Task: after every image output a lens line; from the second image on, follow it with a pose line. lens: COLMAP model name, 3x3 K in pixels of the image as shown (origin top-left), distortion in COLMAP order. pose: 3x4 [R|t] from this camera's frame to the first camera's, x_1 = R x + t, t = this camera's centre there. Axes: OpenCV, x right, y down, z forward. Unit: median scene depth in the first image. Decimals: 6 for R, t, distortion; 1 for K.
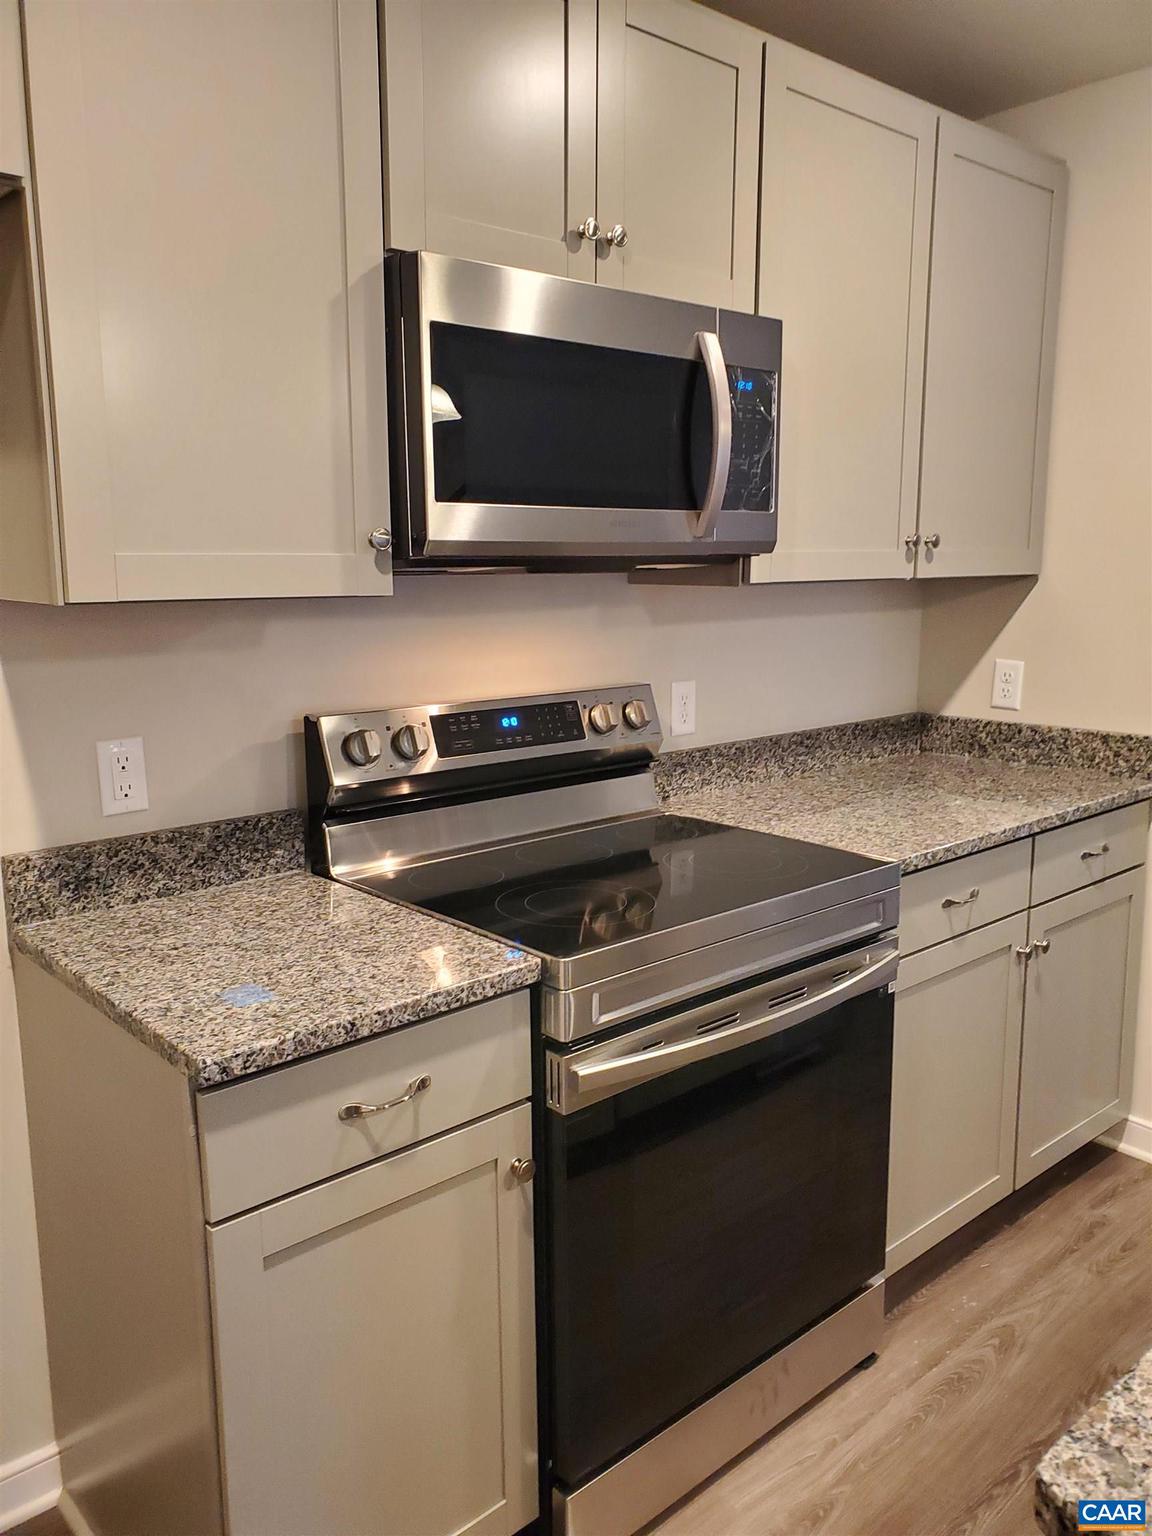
lens RADIAL K [[1174.6, 0, 582.4], [0, 1174.6, 771.7], [0, 0, 1]] dist [0.116179, -0.189618]
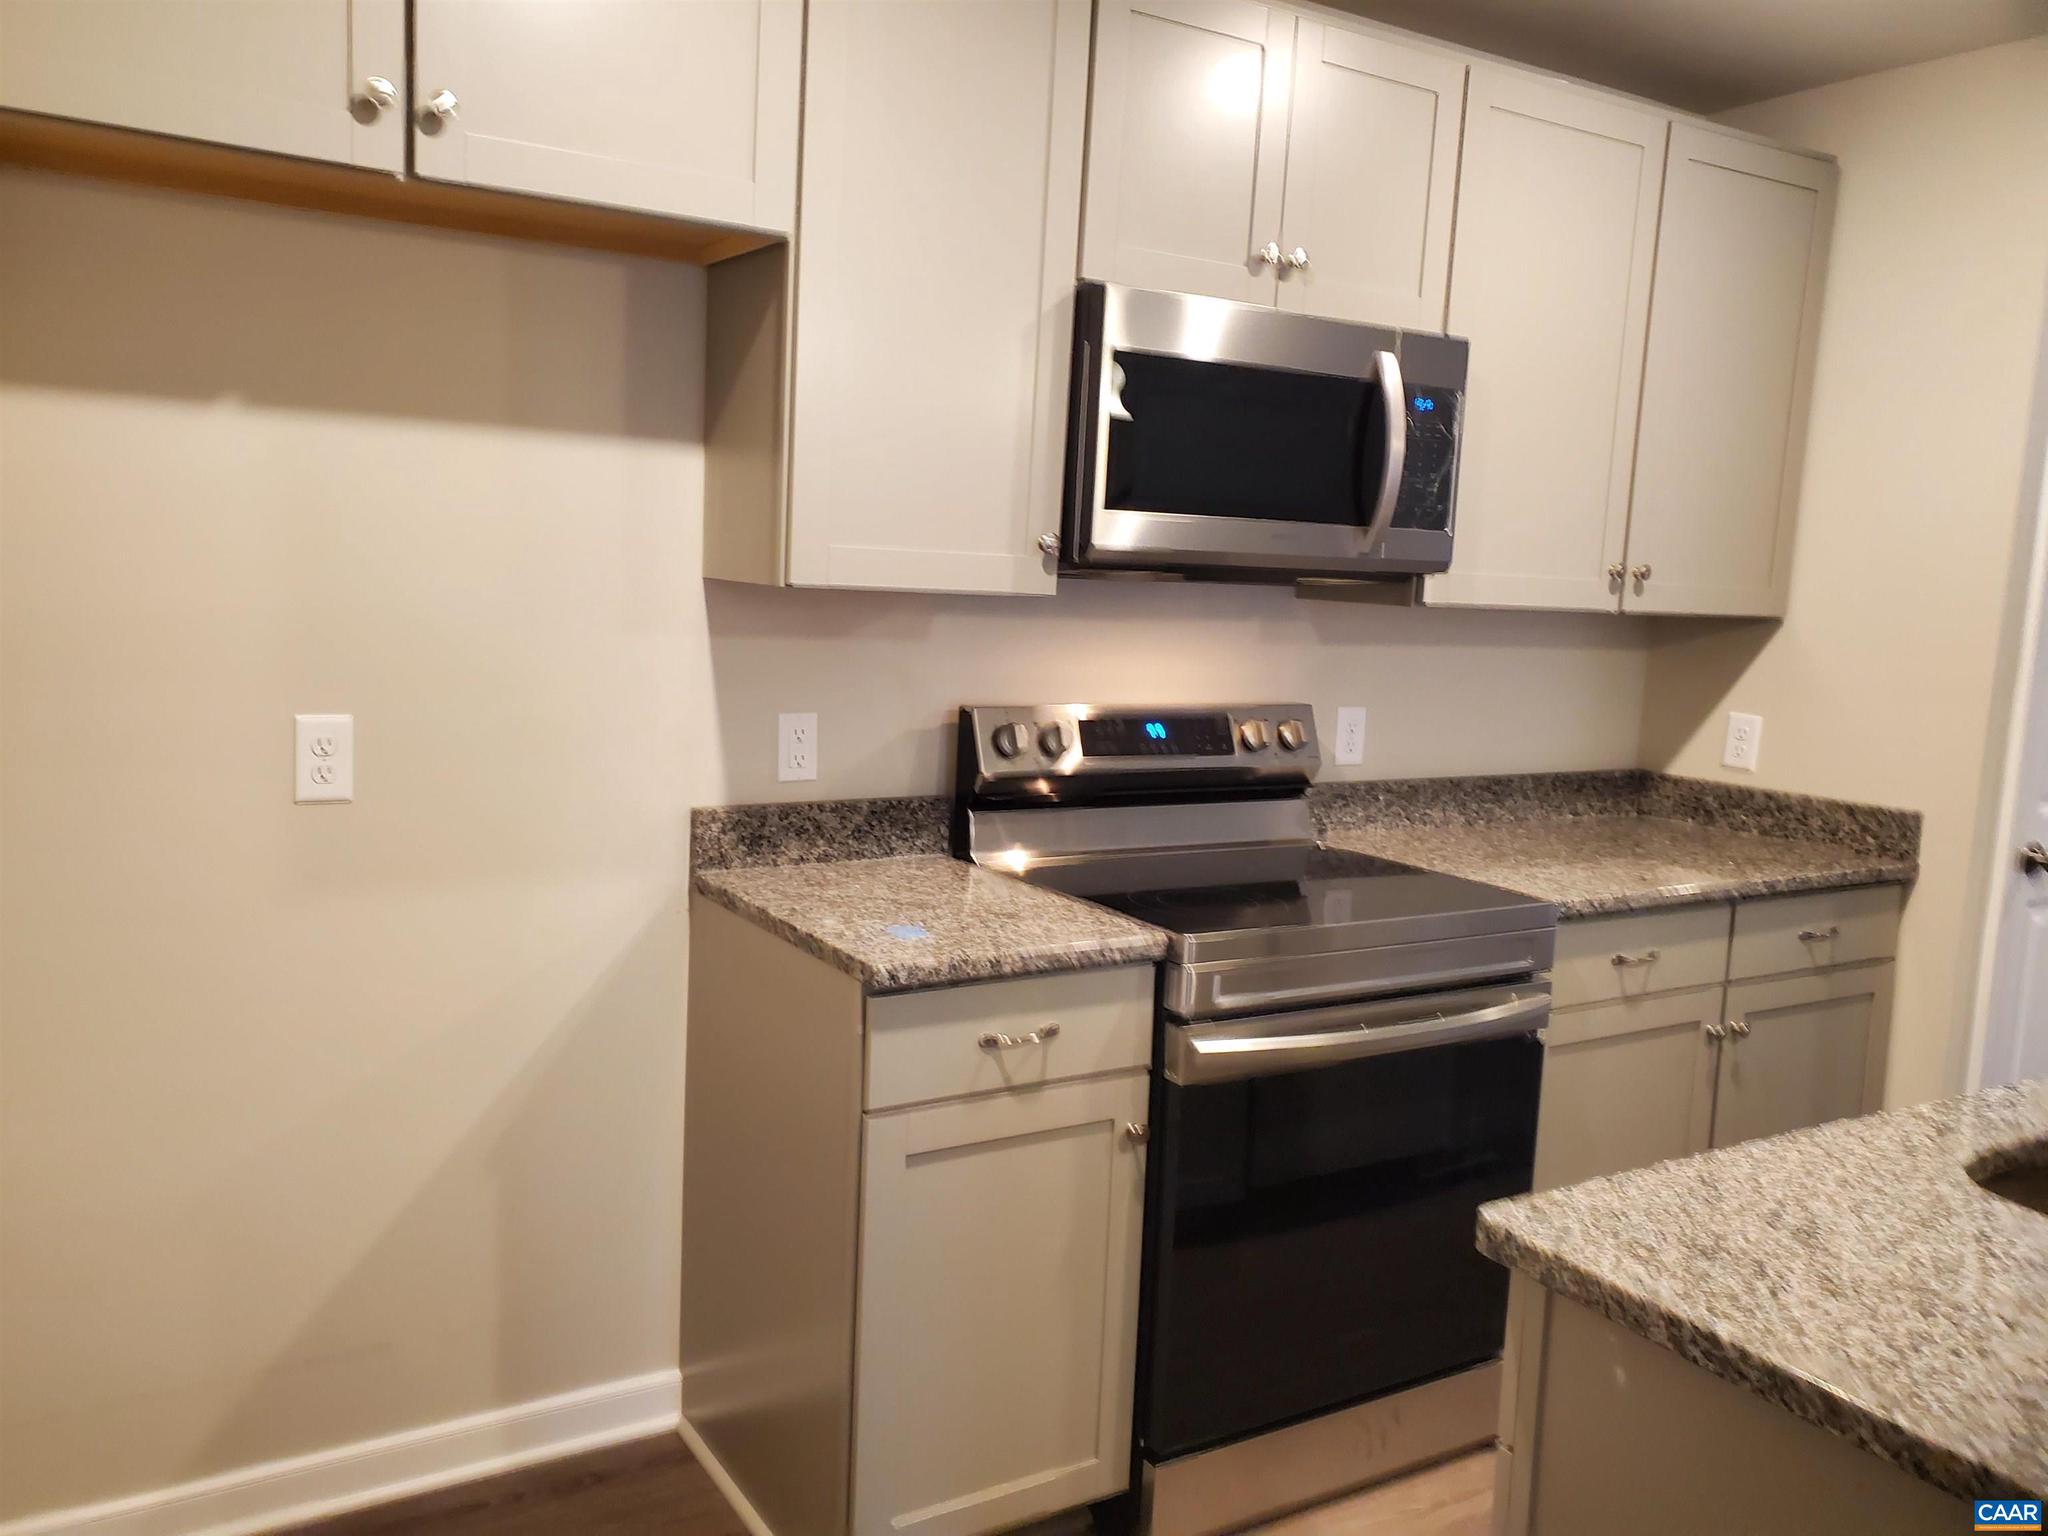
lens RADIAL K [[1626.9, 0, 1017.9], [0, 1626.9, 766.9], [0, 0, 1]] dist [0.021961, 0.000723]
pose [[0.985413, 0.070453, -0.154913, 0.036813], [-0.079249, 0.995531, -0.051353, 0.070570], [0.150603, 0.062881, 0.986592, -0.369236]]
